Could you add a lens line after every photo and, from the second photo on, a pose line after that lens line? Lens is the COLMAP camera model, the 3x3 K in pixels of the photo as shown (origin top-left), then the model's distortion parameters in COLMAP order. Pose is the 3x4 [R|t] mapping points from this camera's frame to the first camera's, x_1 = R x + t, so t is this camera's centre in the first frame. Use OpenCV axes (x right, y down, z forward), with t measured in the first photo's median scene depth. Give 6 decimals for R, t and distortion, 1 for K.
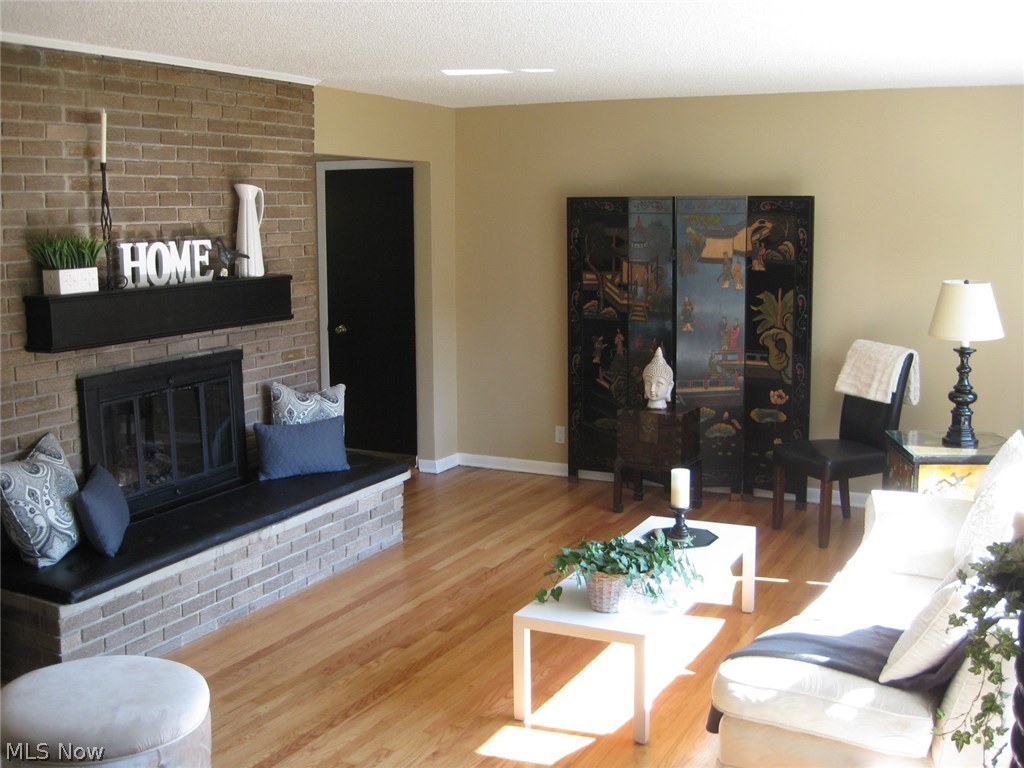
lens RADIAL K [[1106.7, 0, 512.0], [0, 1106.7, 384.0], [0, 0, 1]] dist [-0.169135, 0.034588]
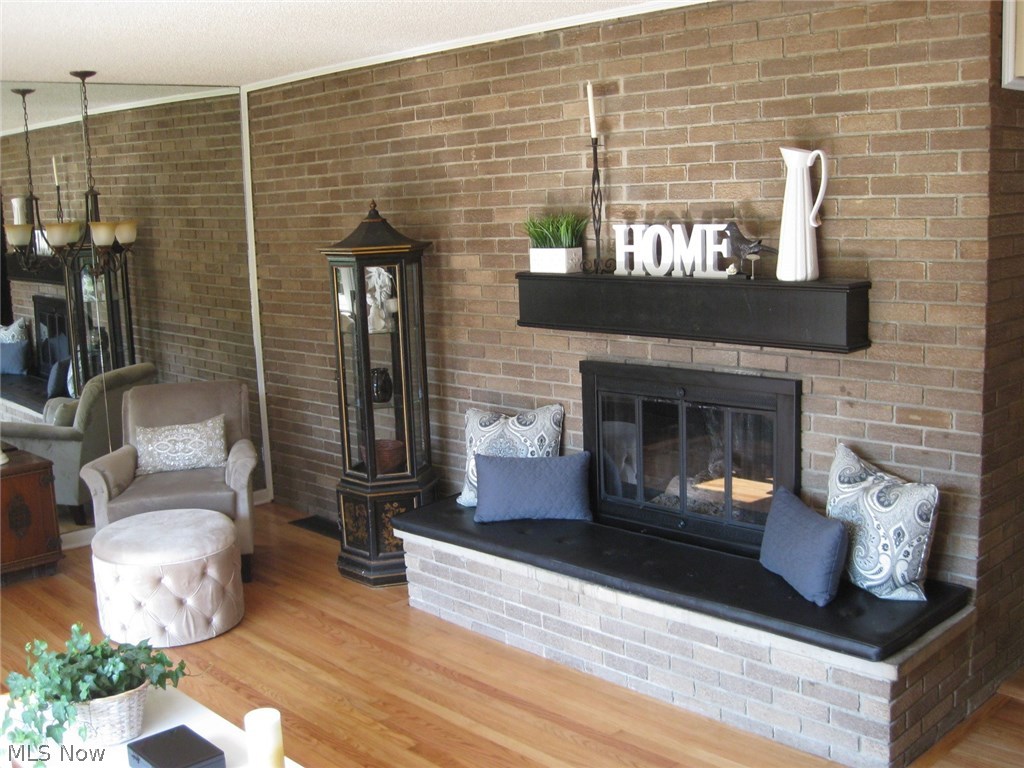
lens RADIAL K [[1106.7, 0, 512.0], [0, 1106.7, 384.0], [0, 0, 1]] dist [-0.169135, 0.034588]
pose [[-0.325826, 0.169824, -0.930052, 0.520522], [-0.106974, 0.970795, 0.214740, -0.179099], [0.939358, 0.169459, -0.298143, 1.149056]]
